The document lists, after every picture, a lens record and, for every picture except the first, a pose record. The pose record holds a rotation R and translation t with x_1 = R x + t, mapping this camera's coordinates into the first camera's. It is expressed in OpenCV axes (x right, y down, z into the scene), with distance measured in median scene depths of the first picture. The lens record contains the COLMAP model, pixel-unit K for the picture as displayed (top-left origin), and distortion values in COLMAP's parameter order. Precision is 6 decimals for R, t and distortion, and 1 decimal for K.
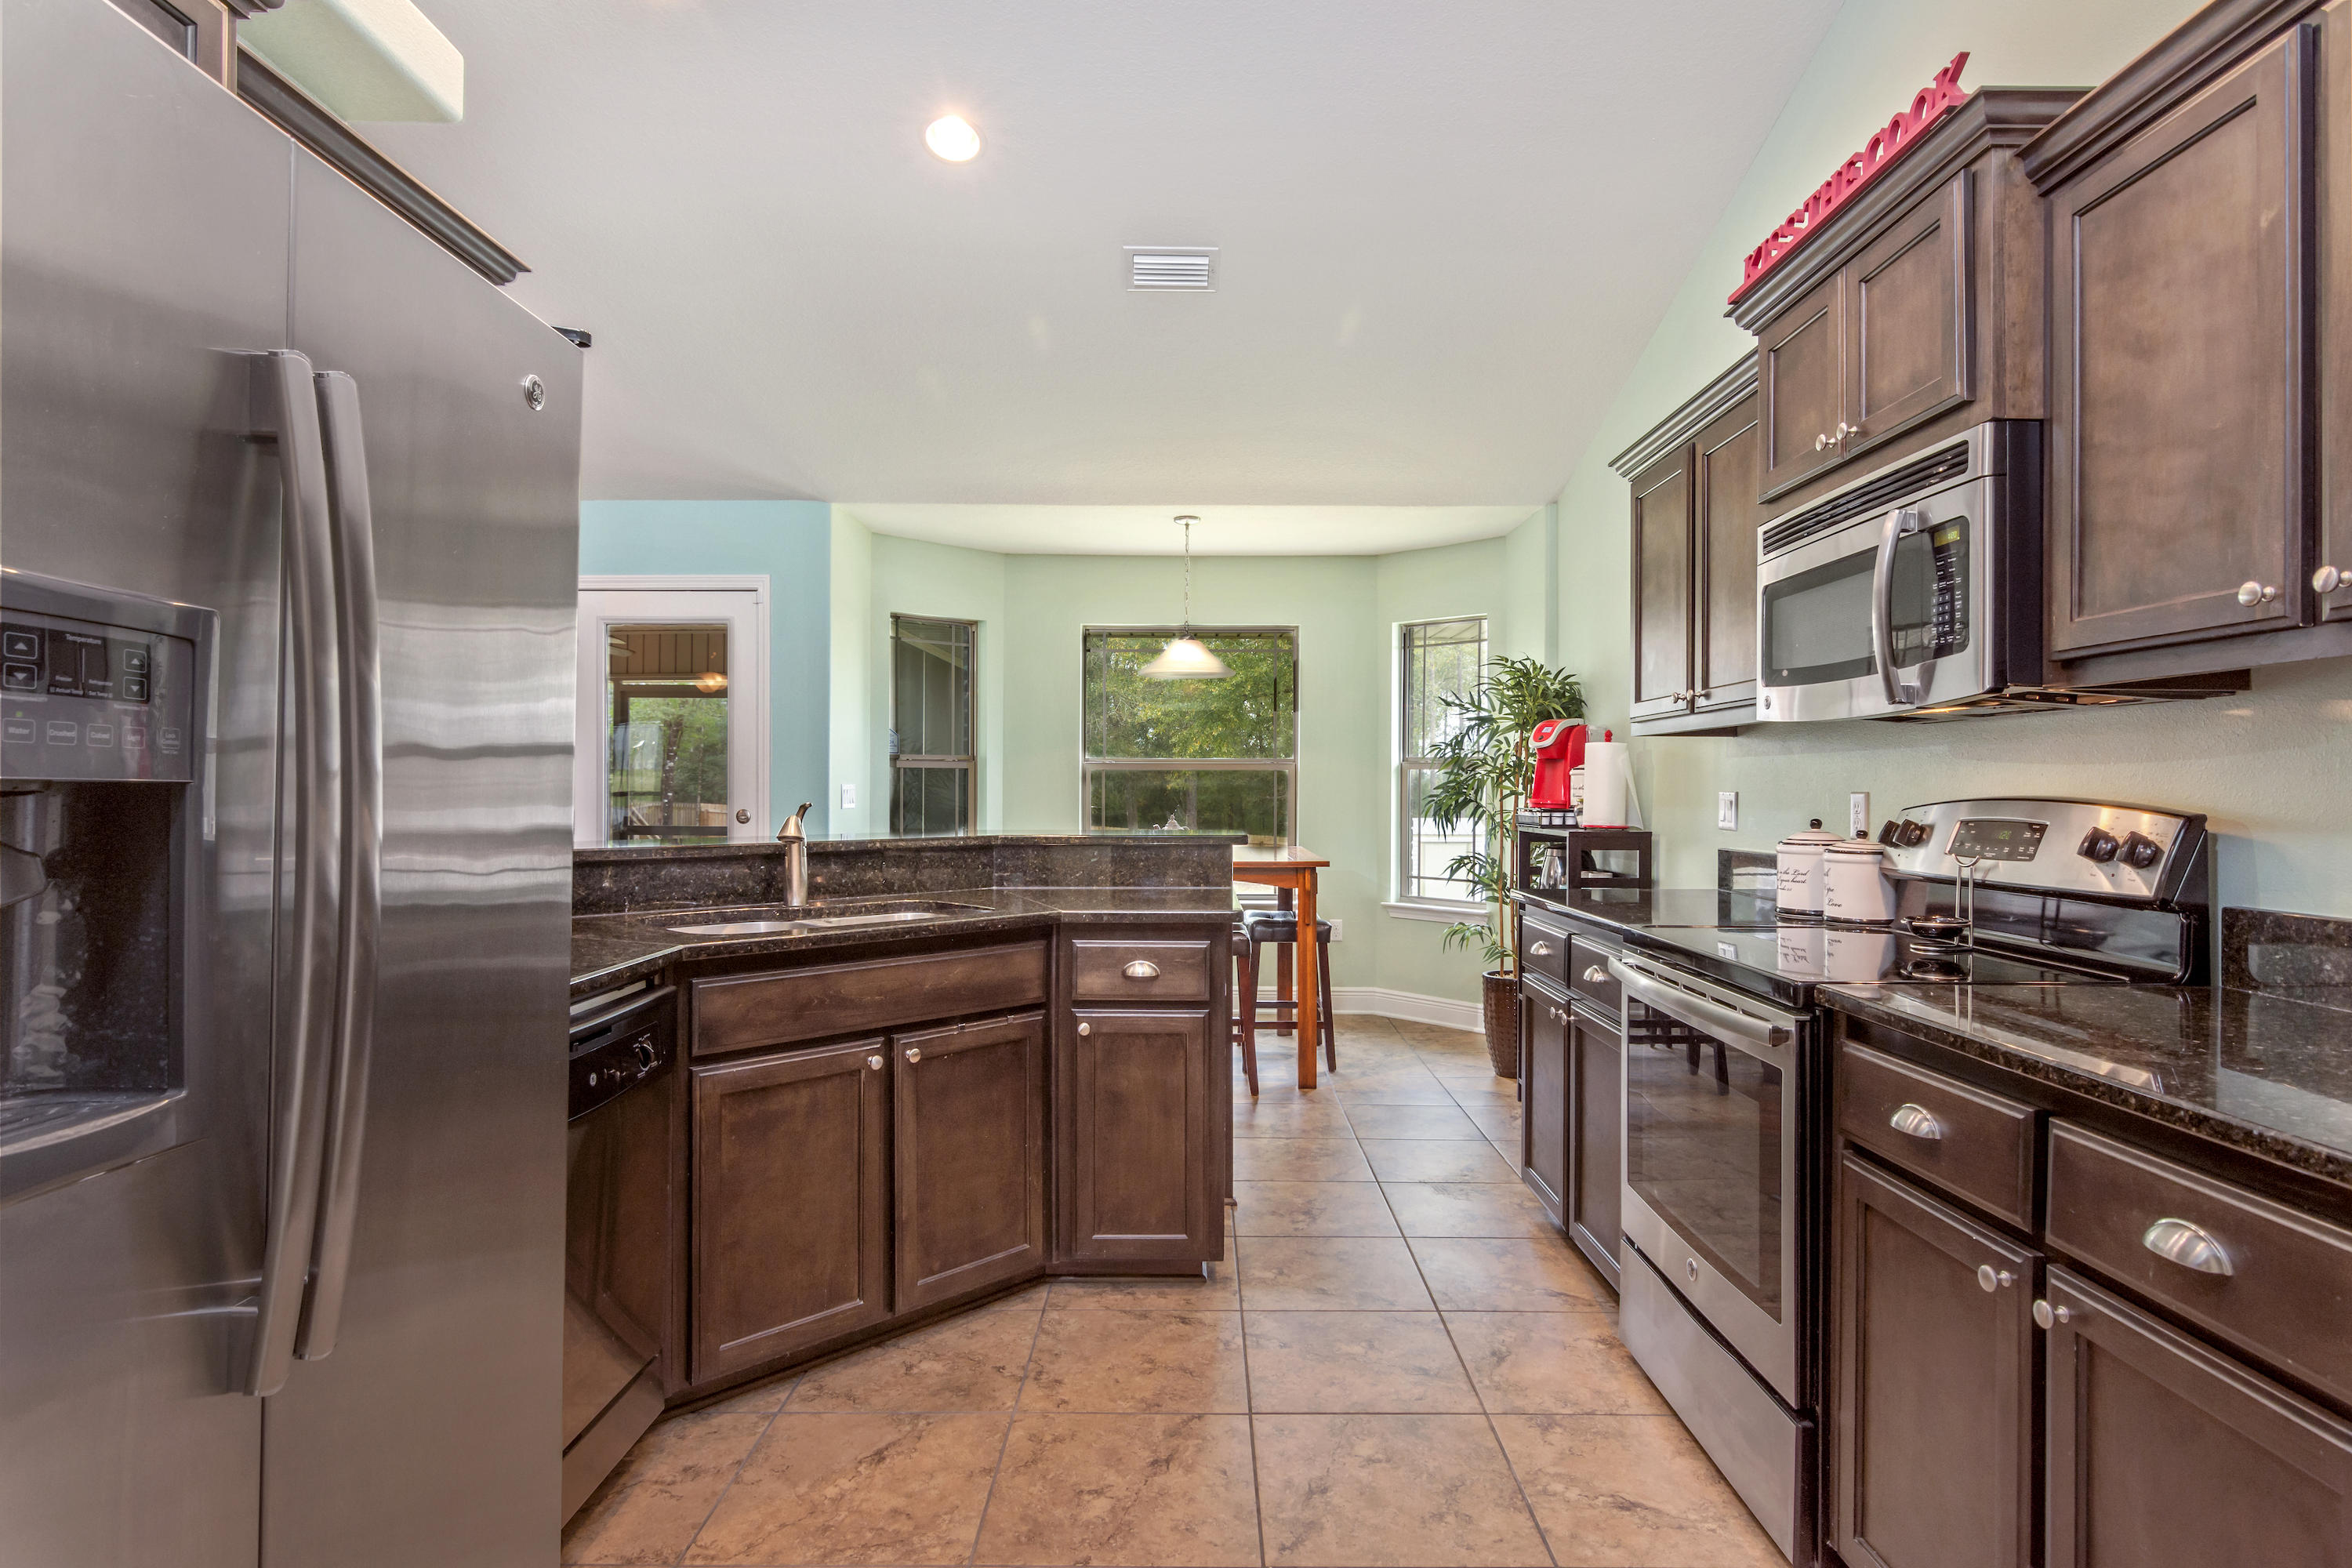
lens RADIAL K [[1225.6, 0, 1175.5], [0, 1225.6, 779.5], [0, 0, 1]] dist [0.000106, 0.000159]
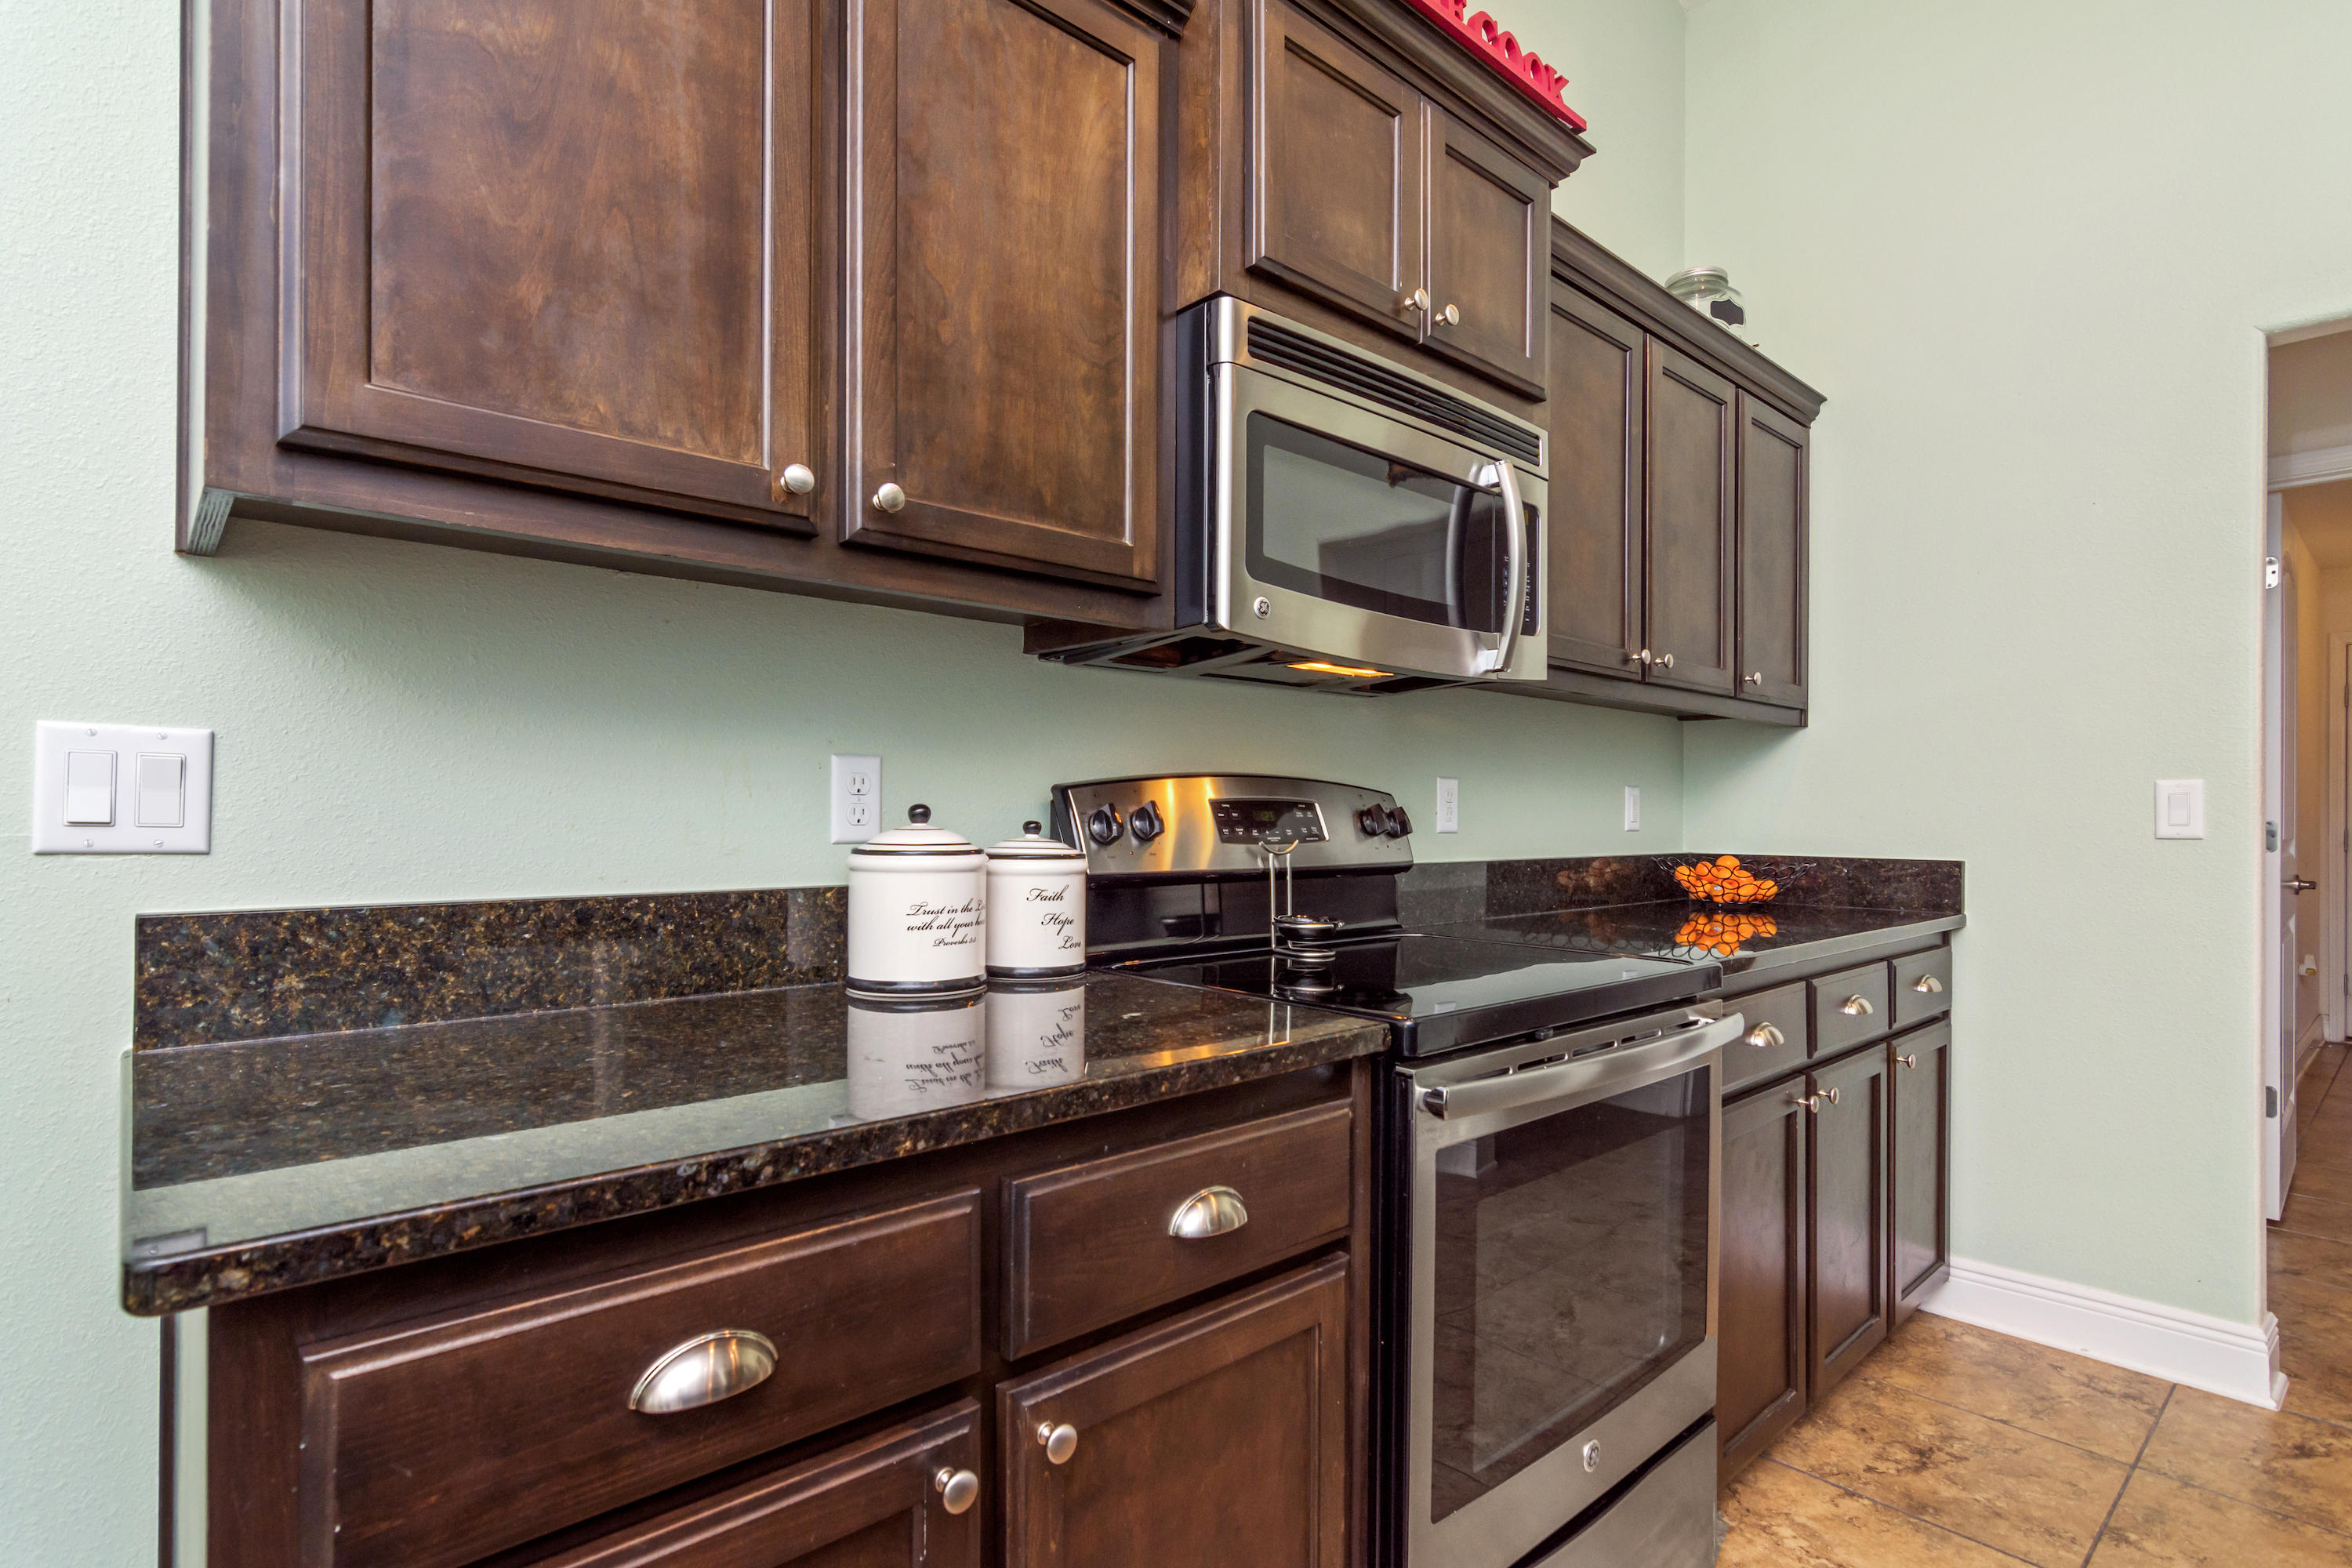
lens RADIAL K [[1137.7, 0, 1156.8], [0, 1137.7, 812.3], [0, 0, 1]] dist [-0.003954, -0.001112]
pose [[-0.659387, -0.008163, 0.751760, 0.111039], [-0.013874, 0.999903, -0.001311, 0.046485], [-0.751676, -0.011294, -0.659436, 1.673268]]
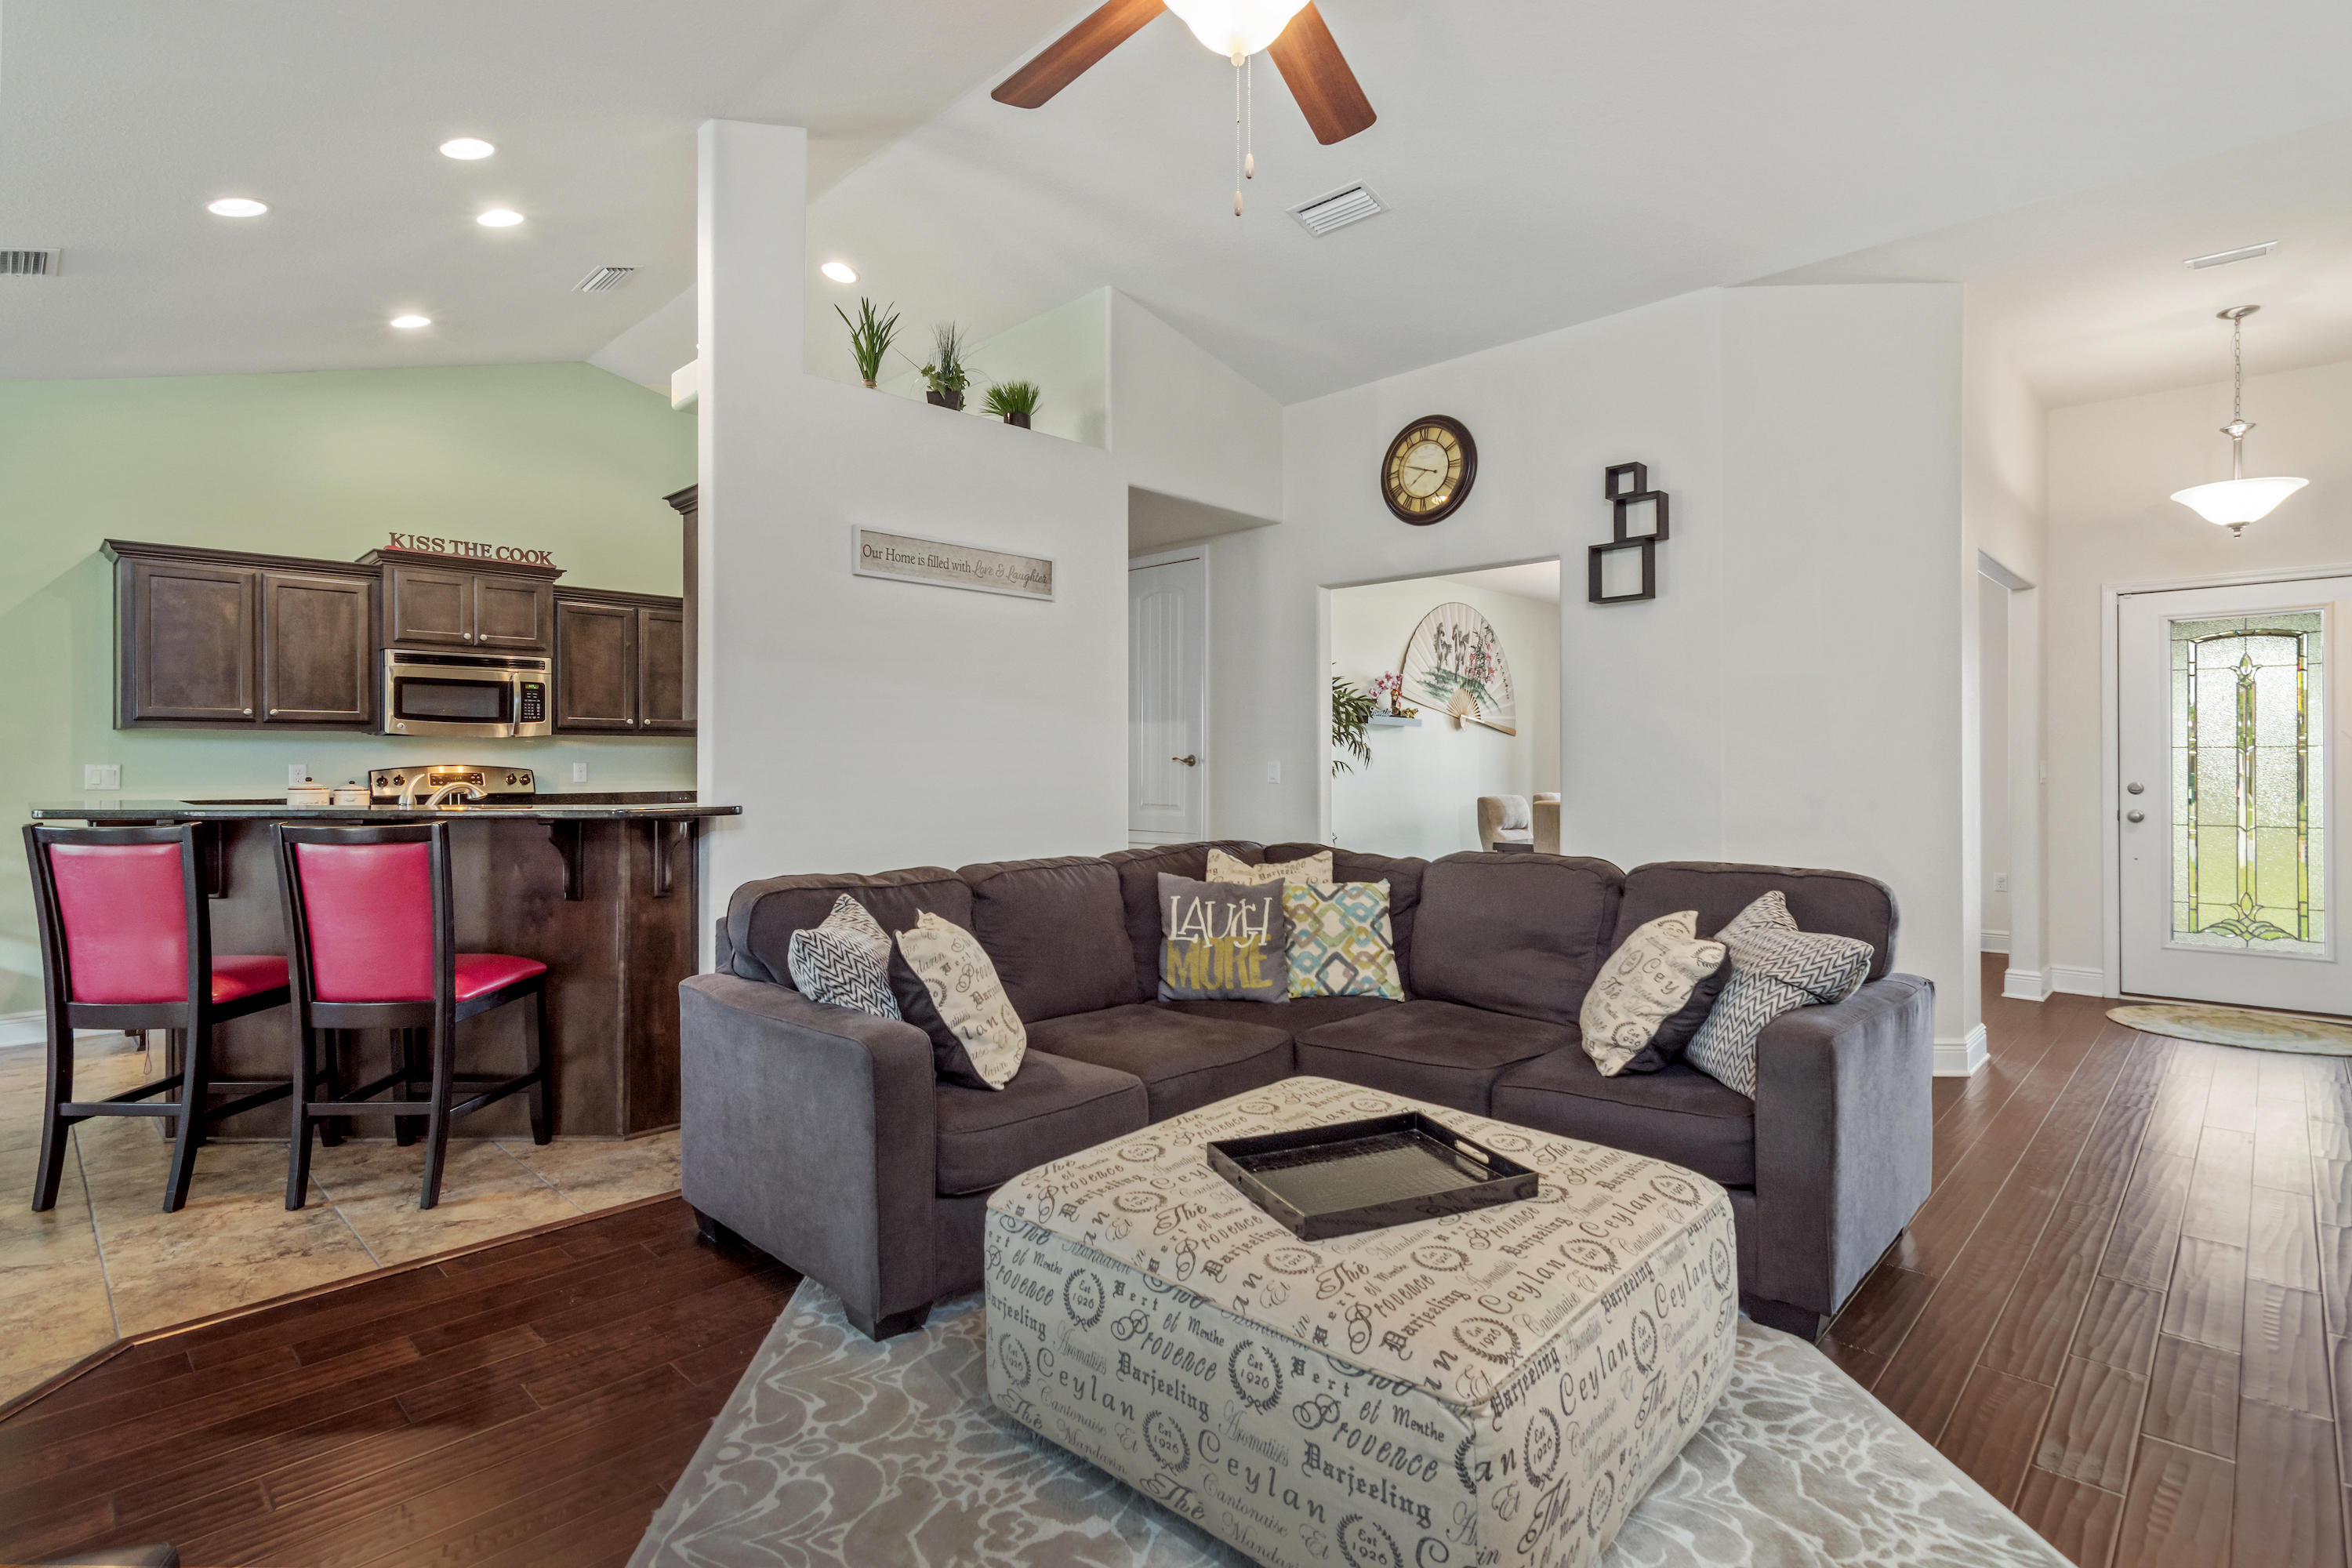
lens RADIAL K [[1137.7, 0, 1171.8], [0, 1137.7, 762.2], [0, 0, 1]] dist [-0.003954, -0.001112]
pose [[-0.713093, 0.000947, 0.701069, -2.551435], [0.001410, 0.999999, 0.000084, 0.010623], [-0.701068, 0.001048, -0.713093, 1.810250]]
